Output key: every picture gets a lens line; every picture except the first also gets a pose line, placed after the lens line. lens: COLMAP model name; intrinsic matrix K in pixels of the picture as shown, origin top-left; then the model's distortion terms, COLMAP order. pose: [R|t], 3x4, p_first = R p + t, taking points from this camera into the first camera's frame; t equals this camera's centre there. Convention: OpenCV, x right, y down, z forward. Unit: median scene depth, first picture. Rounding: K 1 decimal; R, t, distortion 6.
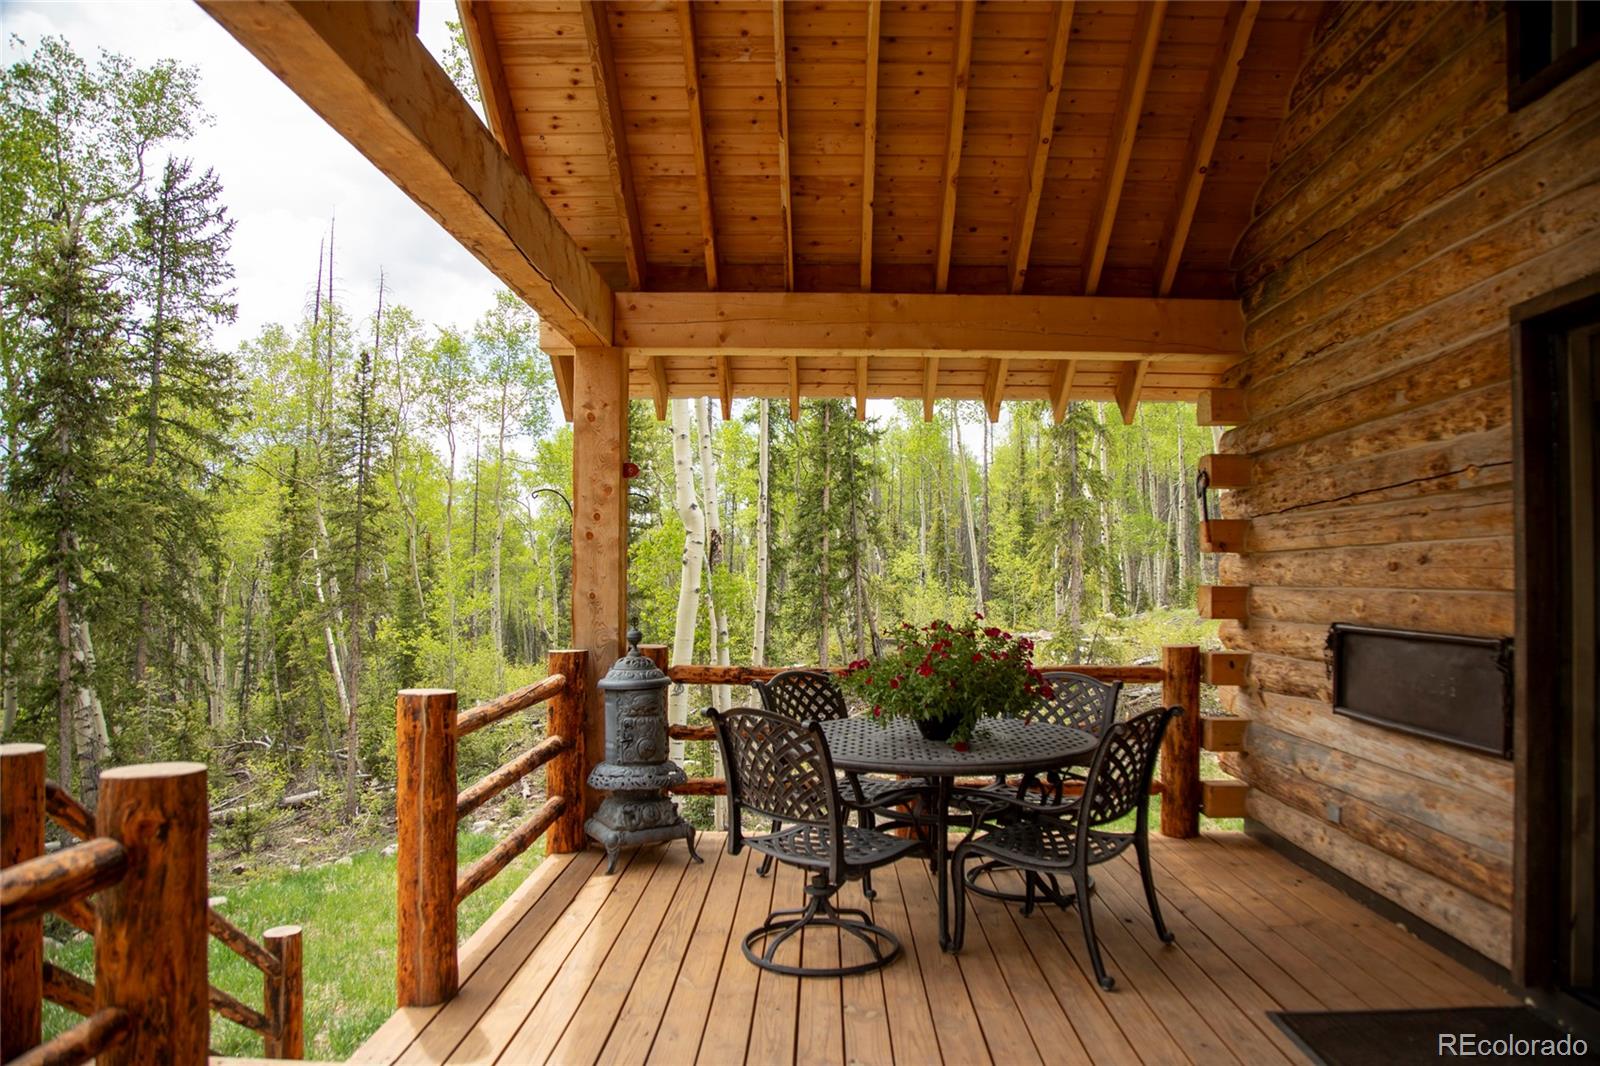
lens RADIAL K [[1062.0, 0, 808.6], [0, 1062.0, 546.1], [0, 0, 1]] dist [-0.102819, 0.053876]
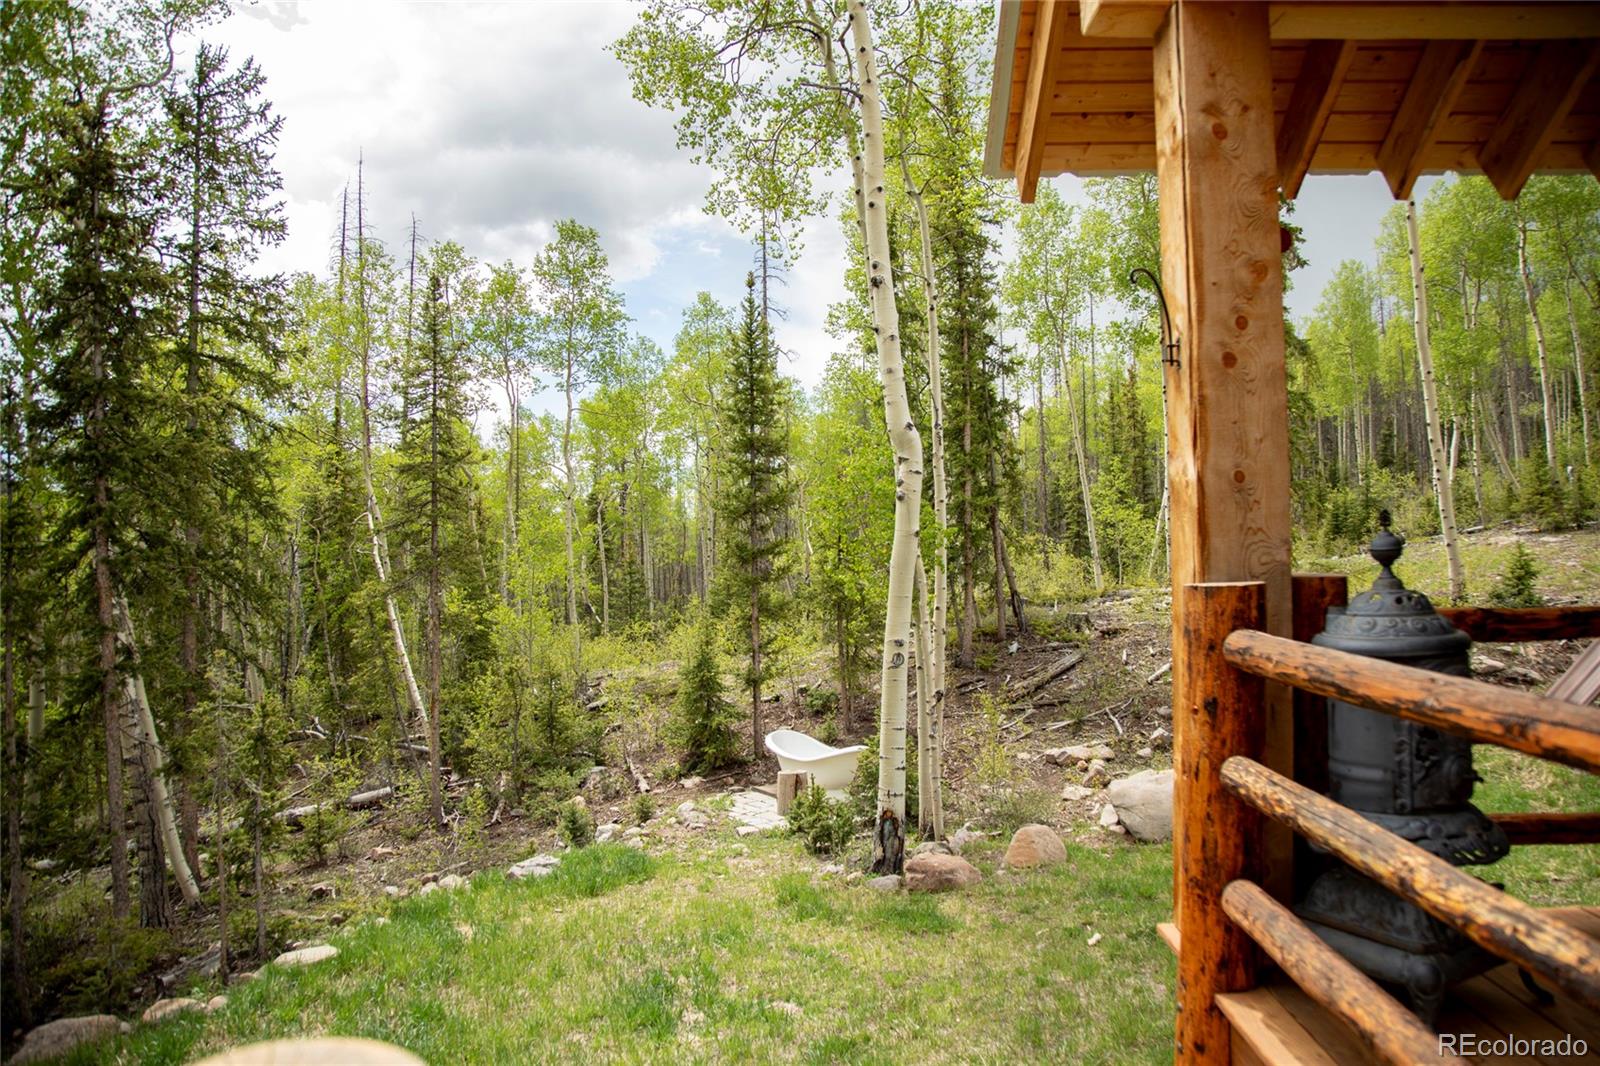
lens RADIAL K [[1068.4, 0, 804.6], [0, 1068.4, 540.1], [0, 0, 1]] dist [-0.103373, 0.056646]
pose [[0.999604, -0.023767, -0.015073, -0.128530], [0.024113, 0.999440, 0.023187, 0.019304], [0.014513, -0.023542, 0.999618, 0.155699]]
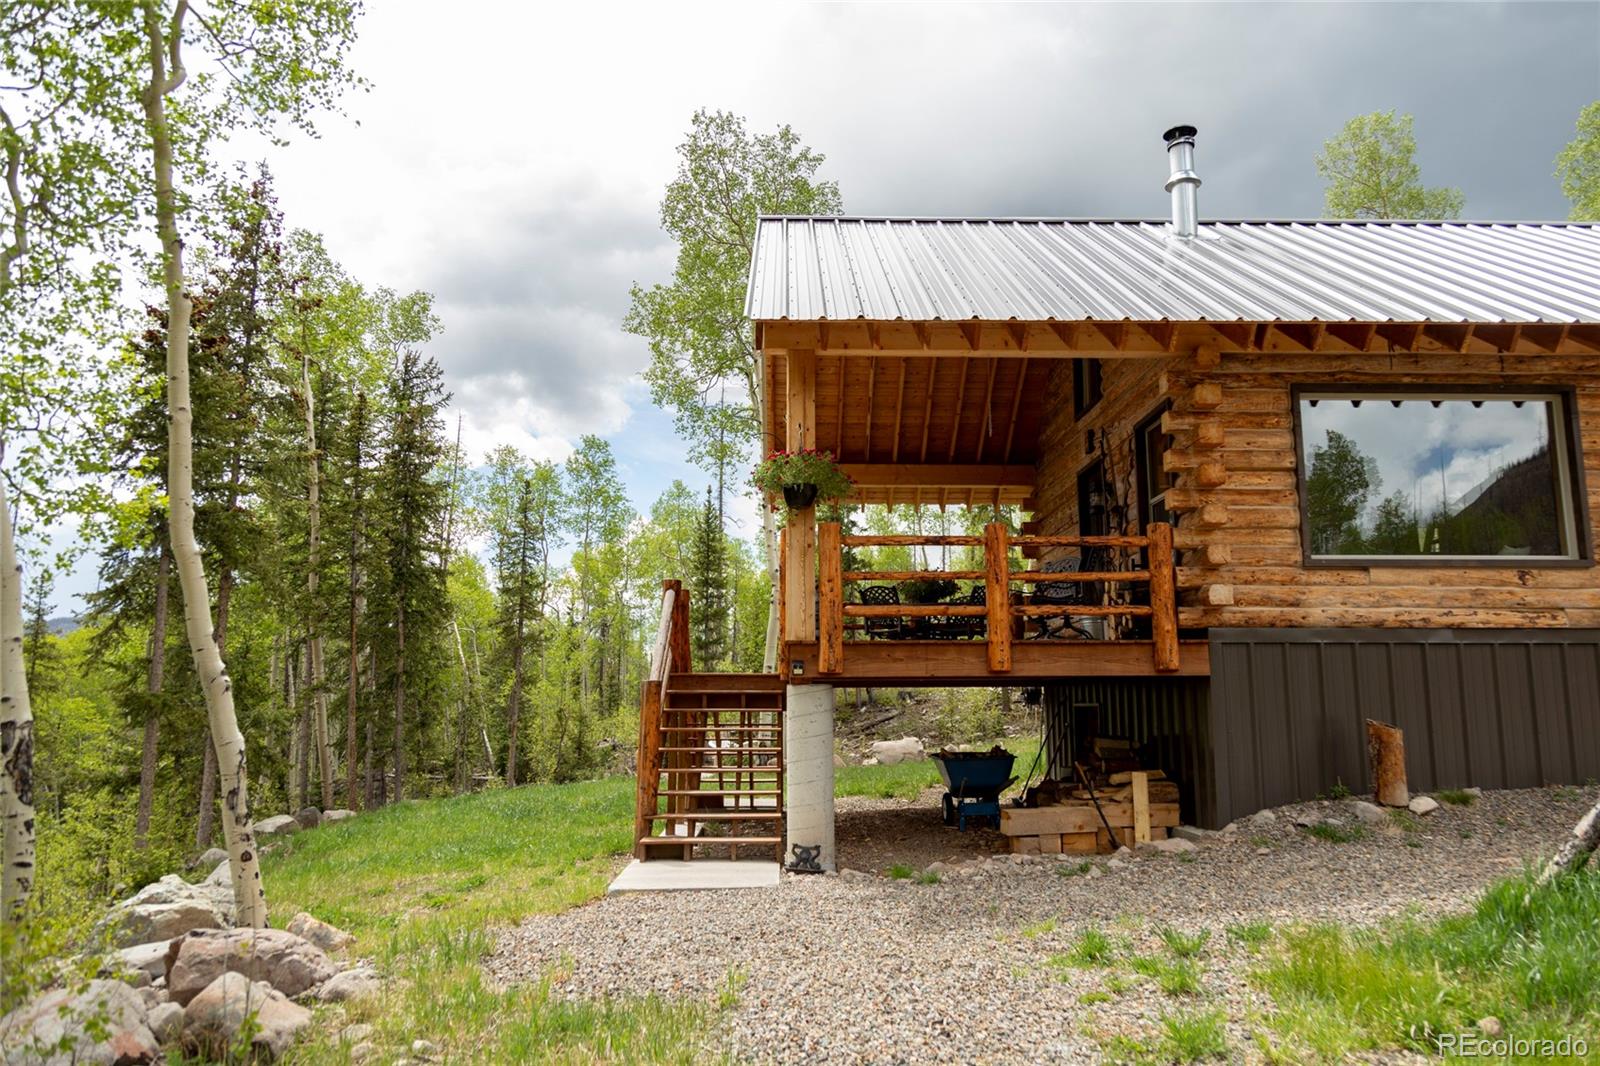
lens RADIAL K [[1047.7, 0, 804.2], [0, 1047.7, 538.3], [0, 0, 1]] dist [0.004202, 0.008942]
pose [[0.999613, -0.000760, 0.027794, -0.081555], [0.004221, 0.992187, -0.124691, 0.091967], [-0.027482, 0.124760, 0.991806, -0.529457]]
